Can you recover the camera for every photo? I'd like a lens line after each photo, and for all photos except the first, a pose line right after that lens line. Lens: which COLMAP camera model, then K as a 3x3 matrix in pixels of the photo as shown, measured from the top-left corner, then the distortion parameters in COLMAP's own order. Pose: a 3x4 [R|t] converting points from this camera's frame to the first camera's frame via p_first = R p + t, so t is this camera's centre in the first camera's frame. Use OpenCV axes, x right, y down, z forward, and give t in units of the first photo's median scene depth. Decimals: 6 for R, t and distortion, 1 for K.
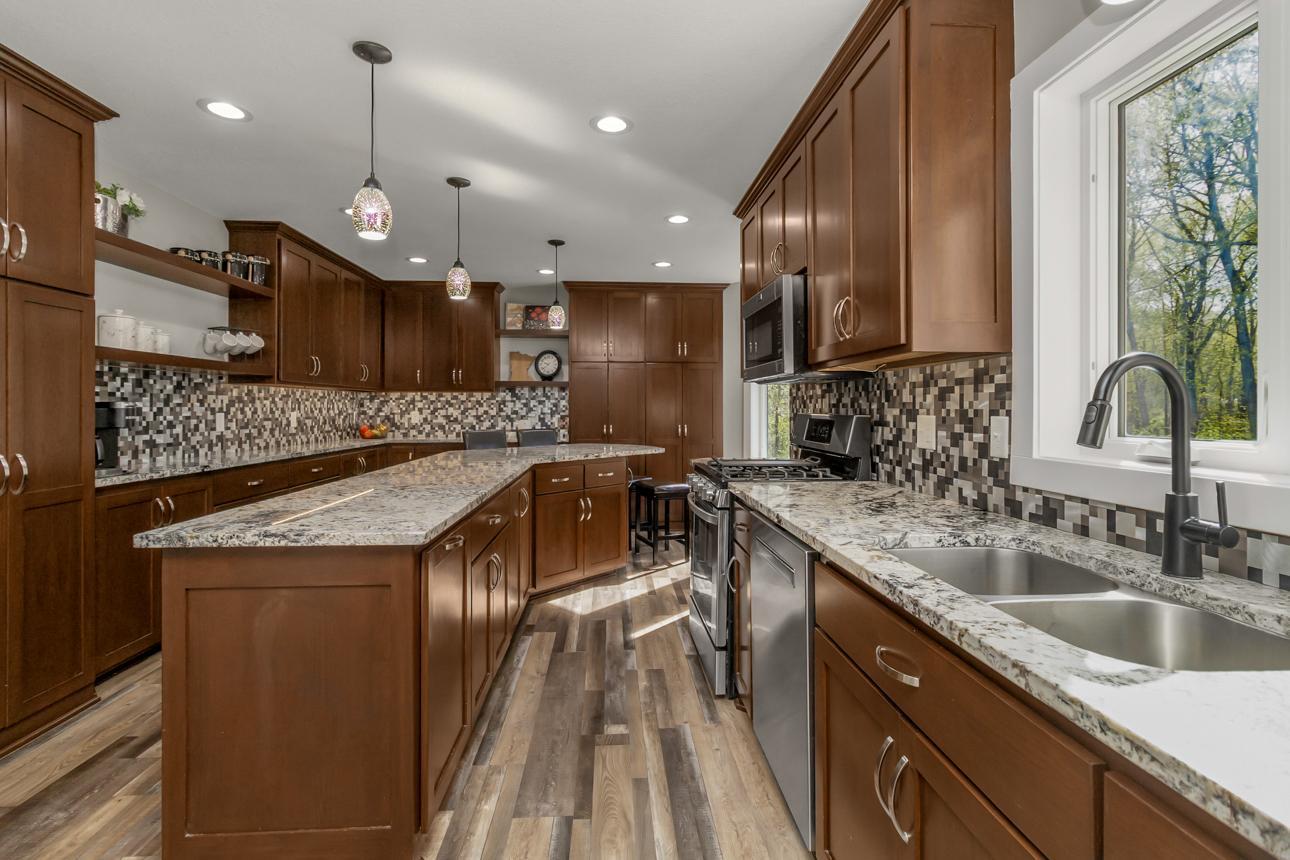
lens RADIAL K [[606.0, 0, 638.5], [0, 606.0, 407.4], [0, 0, 1]] dist [-0.005955, -0.004408]
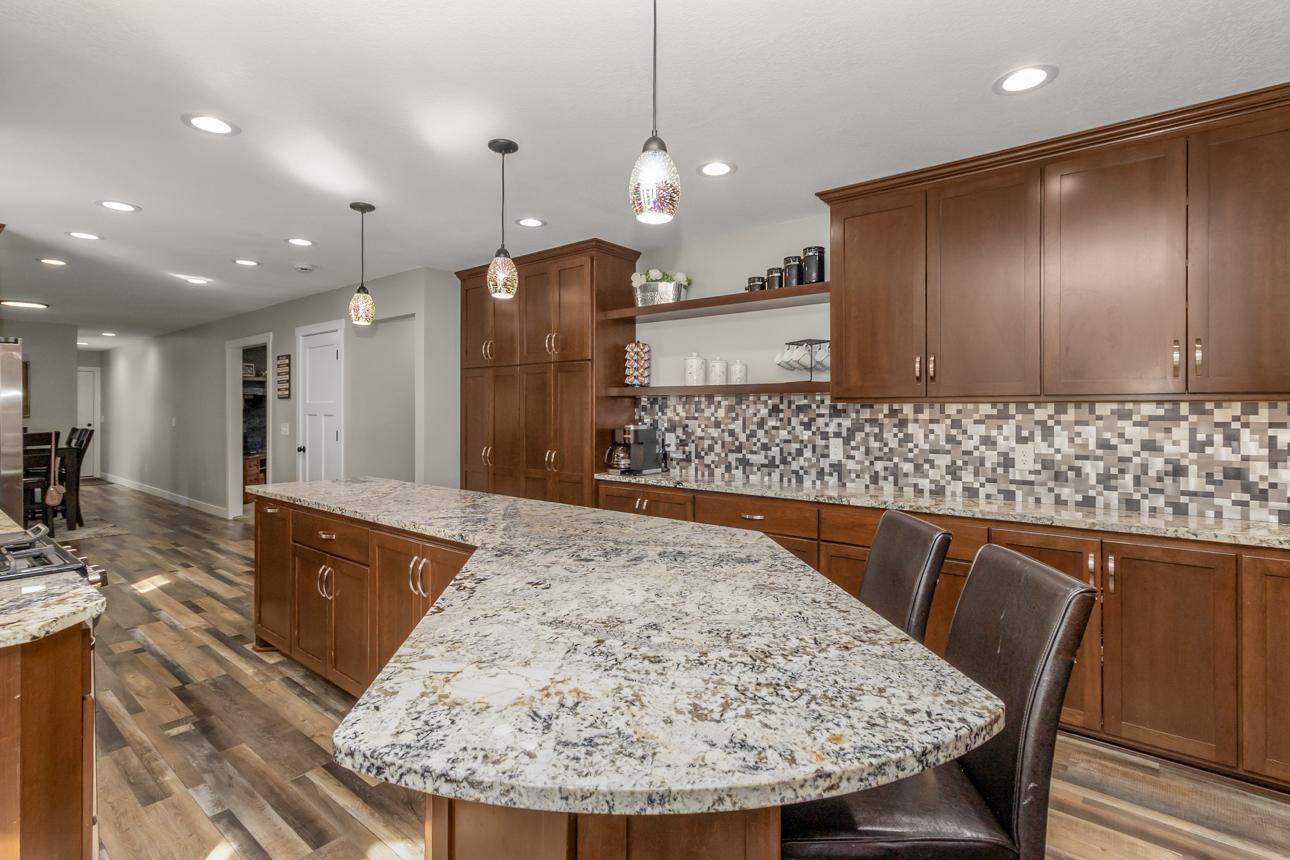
lens RADIAL K [[606.0, 0, 645.9], [0, 606.0, 402.8], [0, 0, 1]] dist [-0.005955, -0.004408]
pose [[-0.661432, -0.026048, -0.749553, 0.167070], [-0.011423, 0.999631, -0.024657, -0.021009], [0.749918, -0.007747, -0.661485, 1.698874]]
